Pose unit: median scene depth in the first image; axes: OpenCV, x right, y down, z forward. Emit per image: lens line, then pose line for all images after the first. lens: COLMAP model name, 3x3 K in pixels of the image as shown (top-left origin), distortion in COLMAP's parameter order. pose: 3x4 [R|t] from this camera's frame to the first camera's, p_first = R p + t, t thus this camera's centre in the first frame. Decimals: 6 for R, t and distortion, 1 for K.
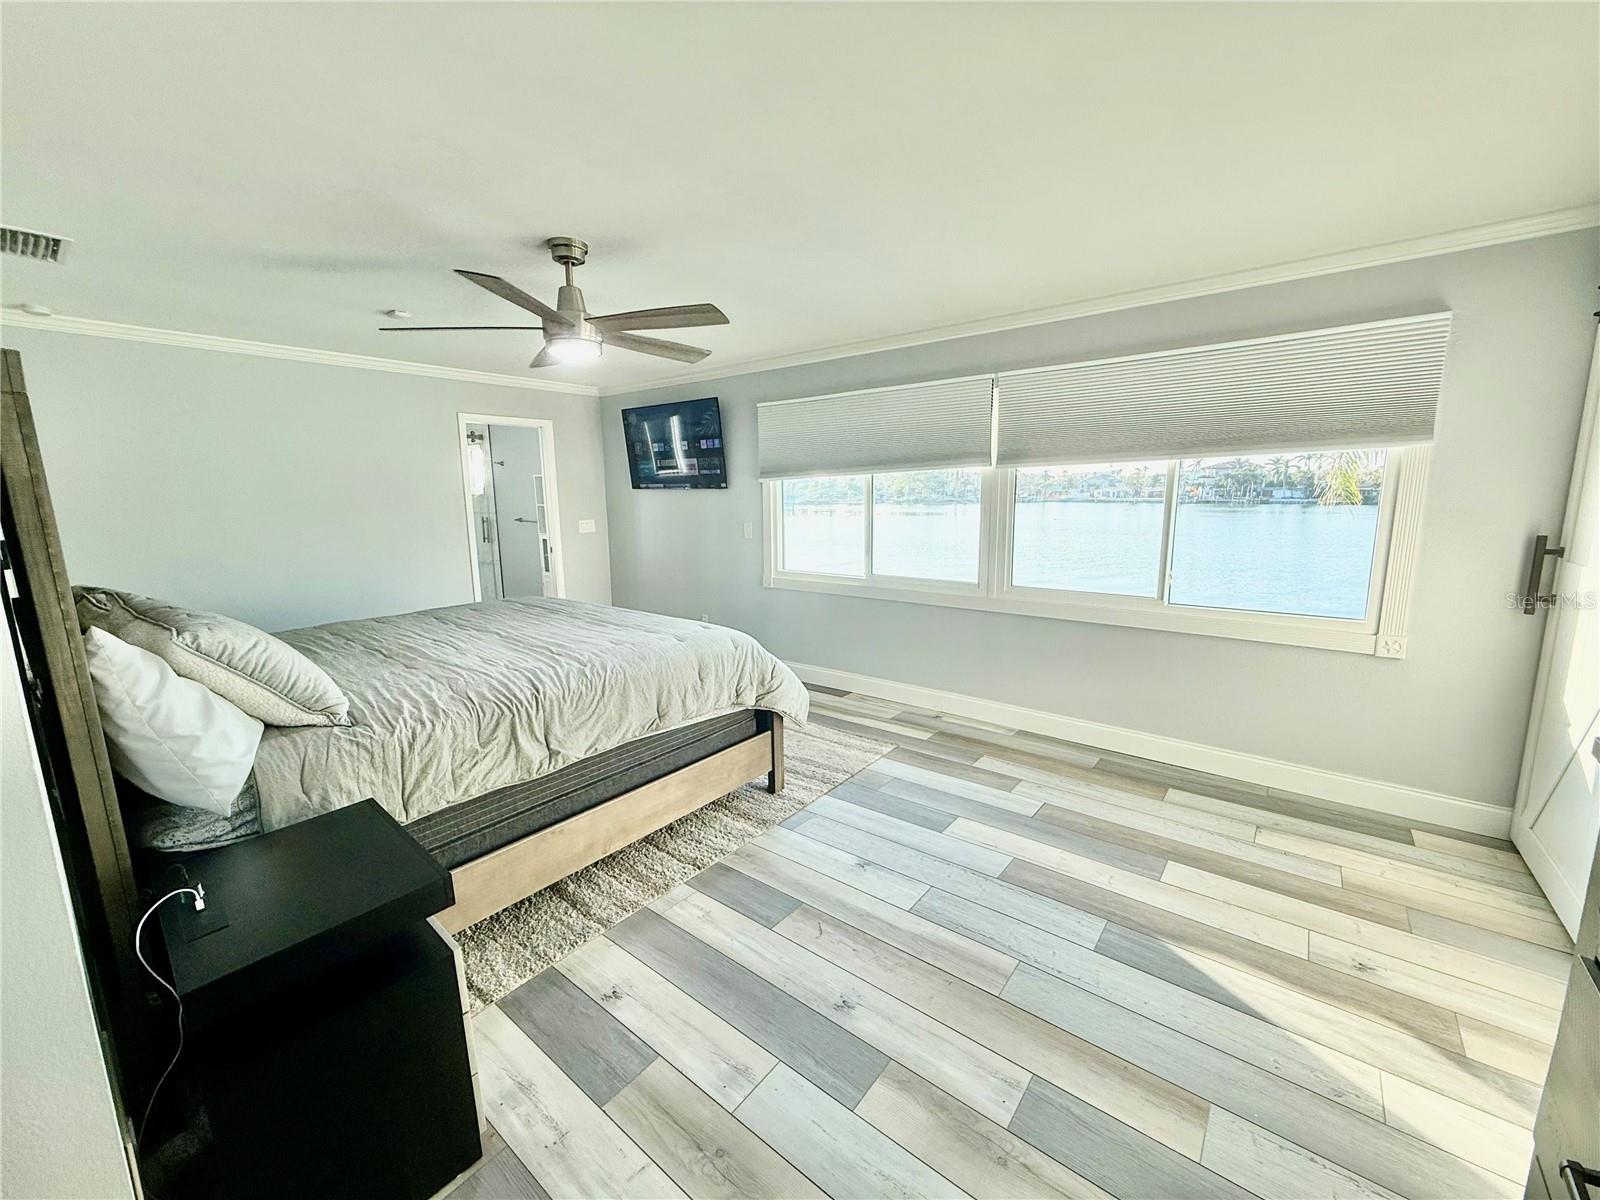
lens RADIAL K [[636.4, 0, 796.5], [0, 636.4, 599.3], [0, 0, 1]] dist [-0.001251, -0.000030]
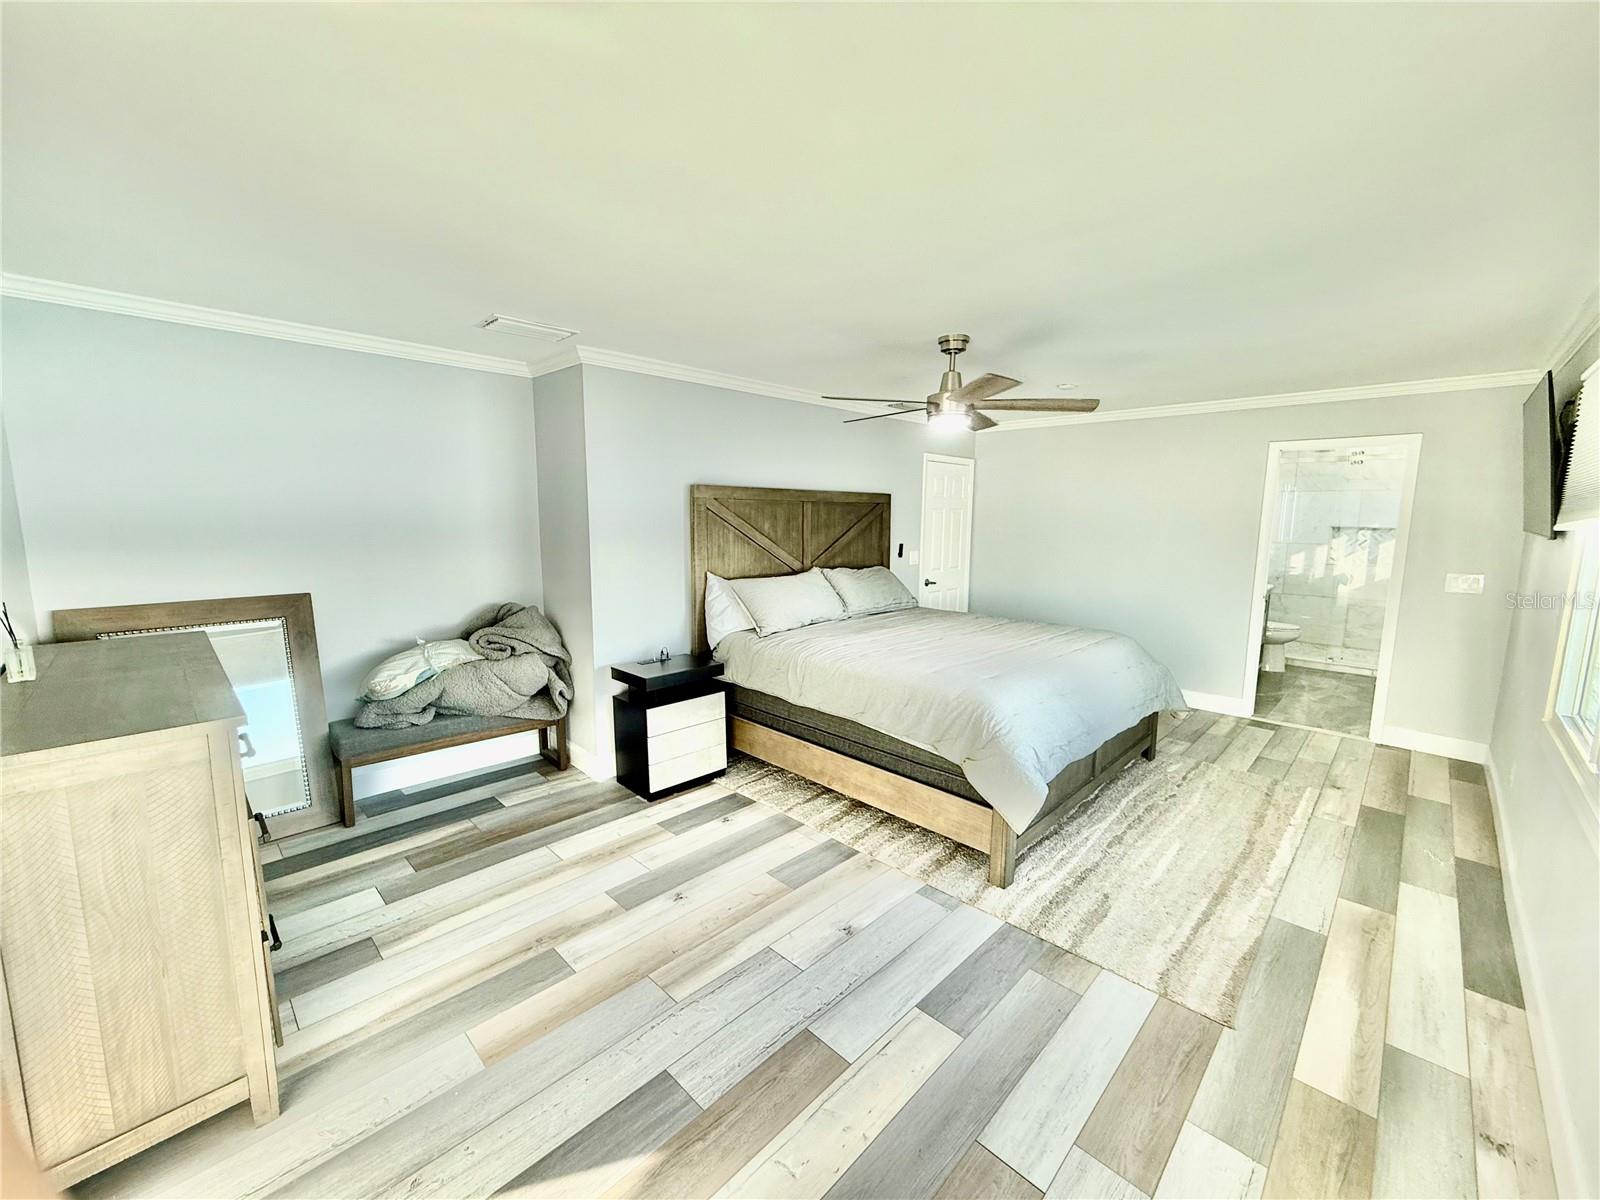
lens RADIAL K [[636.4, 0, 796.5], [0, 636.4, 599.3], [0, 0, 1]] dist [-0.001251, -0.000030]
pose [[-0.103755, 0.143157, -0.984246, 0.971082], [-0.171020, 0.972281, 0.159445, -0.205667], [0.979789, 0.184869, -0.076397, 0.888292]]
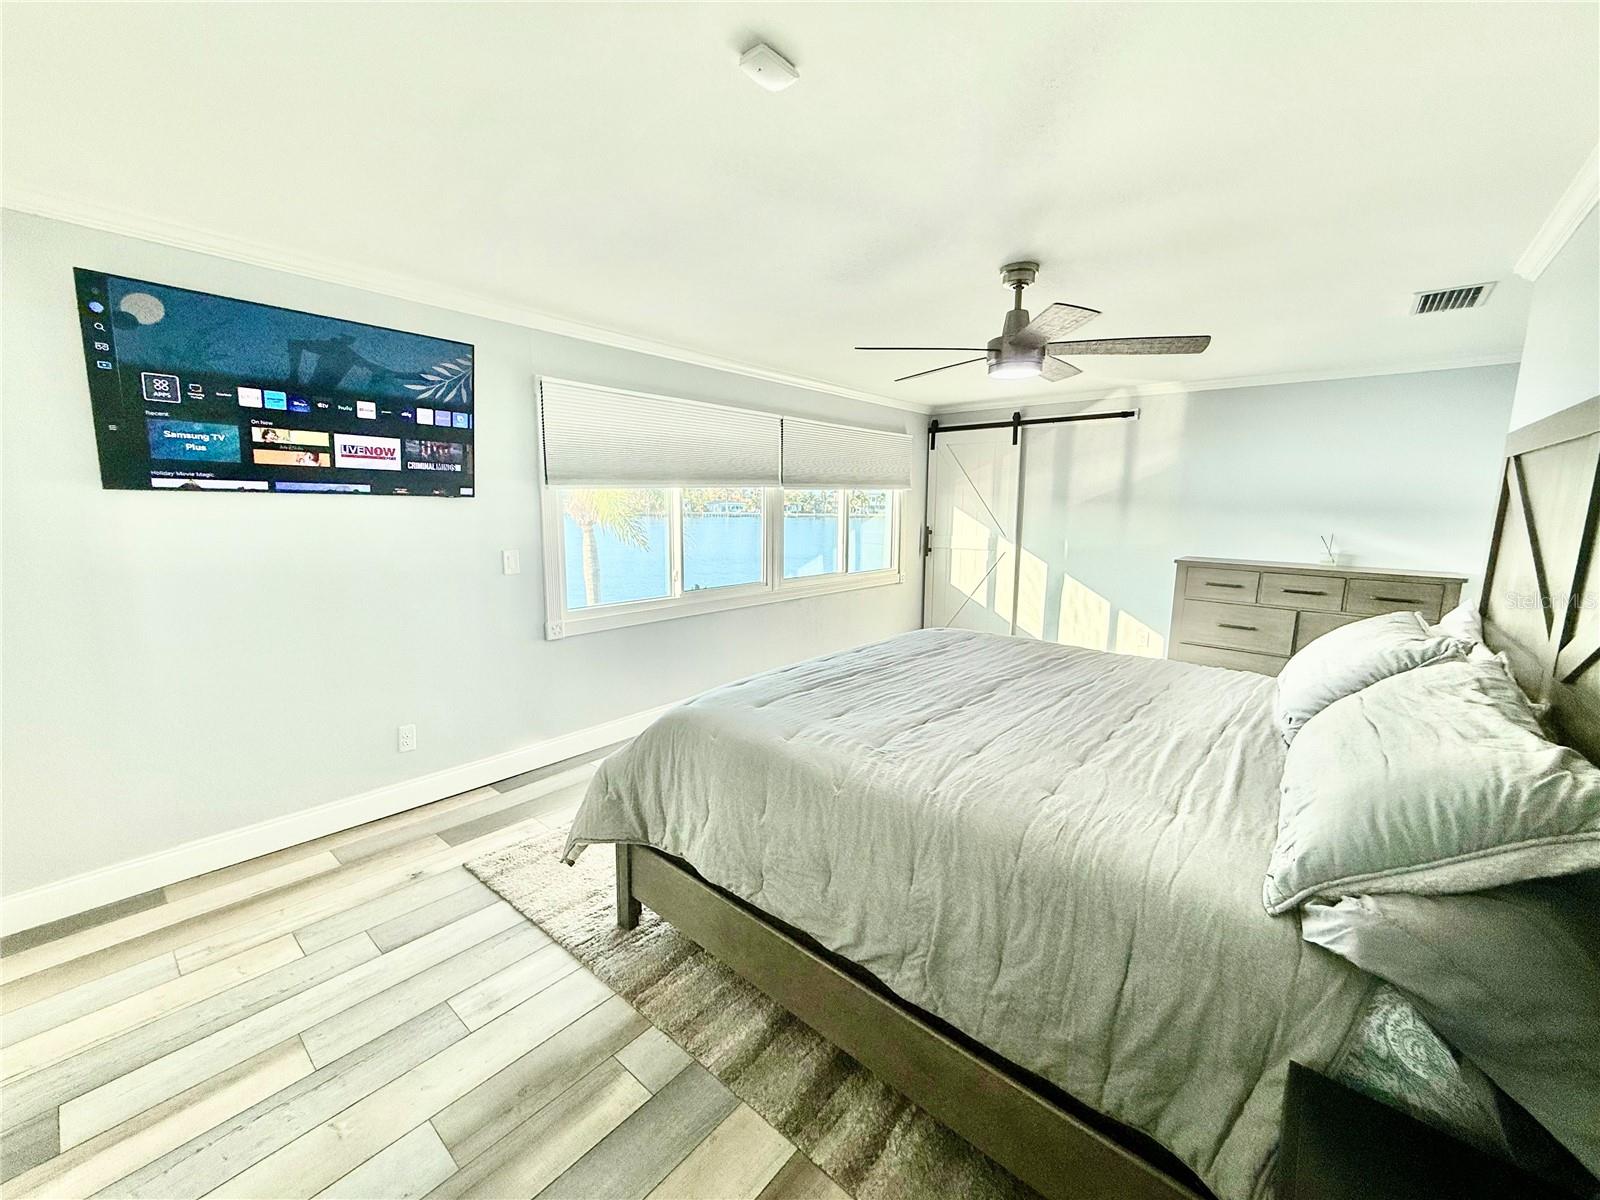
lens RADIAL K [[636.4, 0, 796.5], [0, 636.4, 599.3], [0, 0, 1]] dist [-0.001251, -0.000030]
pose [[0.015137, -0.140578, 0.989954, -1.449395], [0.153618, 0.978640, 0.136623, -0.230043], [-0.988014, 0.150006, 0.036409, 1.384874]]
